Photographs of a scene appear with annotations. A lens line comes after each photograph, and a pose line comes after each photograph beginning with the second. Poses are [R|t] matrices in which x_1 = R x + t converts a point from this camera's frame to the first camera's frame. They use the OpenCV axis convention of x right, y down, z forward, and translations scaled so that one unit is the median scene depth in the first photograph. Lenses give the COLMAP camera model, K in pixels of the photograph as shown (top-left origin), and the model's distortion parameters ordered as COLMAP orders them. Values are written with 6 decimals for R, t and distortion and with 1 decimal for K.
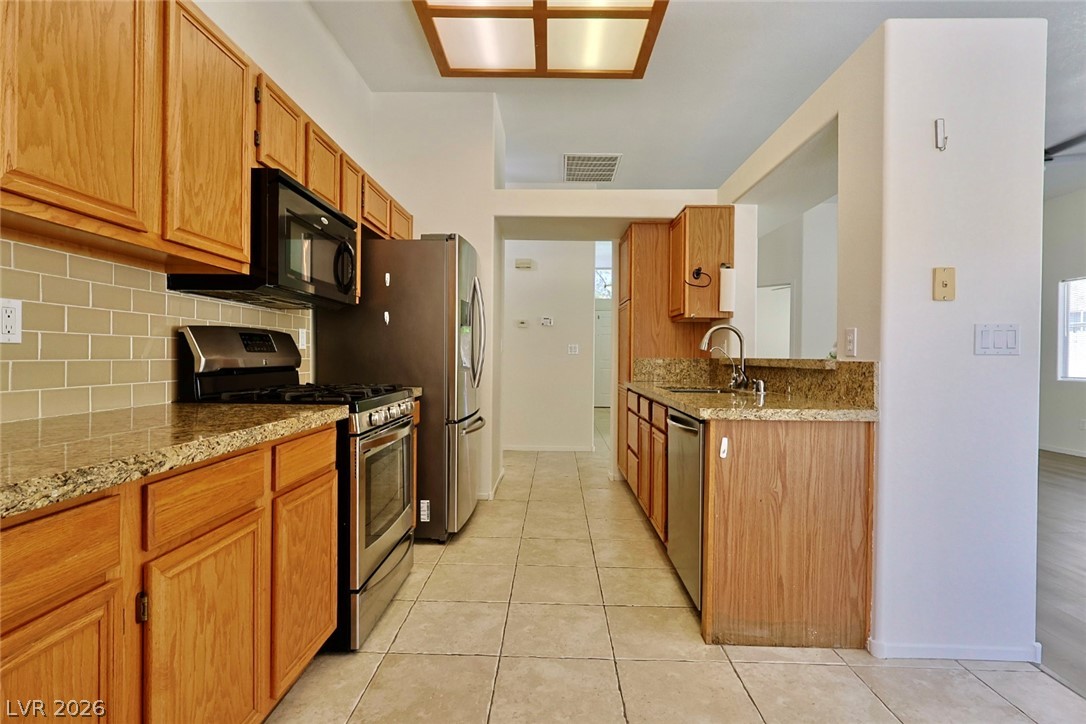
lens RADIAL K [[531.5, 0, 538.3], [0, 531.5, 359.1], [0, 0, 1]] dist [-0.001431, -0.000105]
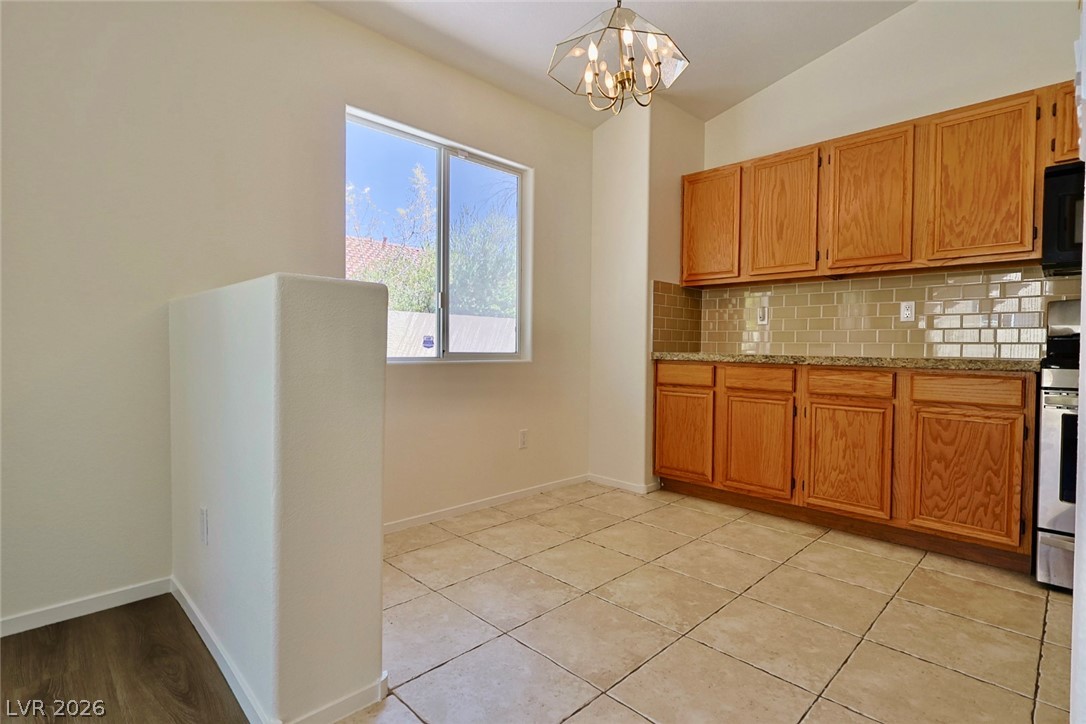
lens RADIAL K [[531.5, 0, 538.3], [0, 531.5, 359.1], [0, 0, 1]] dist [-0.001431, -0.000105]
pose [[-0.697230, -0.003364, -0.716840, 1.107031], [-0.024297, 0.999525, 0.018942, 0.081361], [0.716436, 0.030625, -0.696980, 0.947208]]
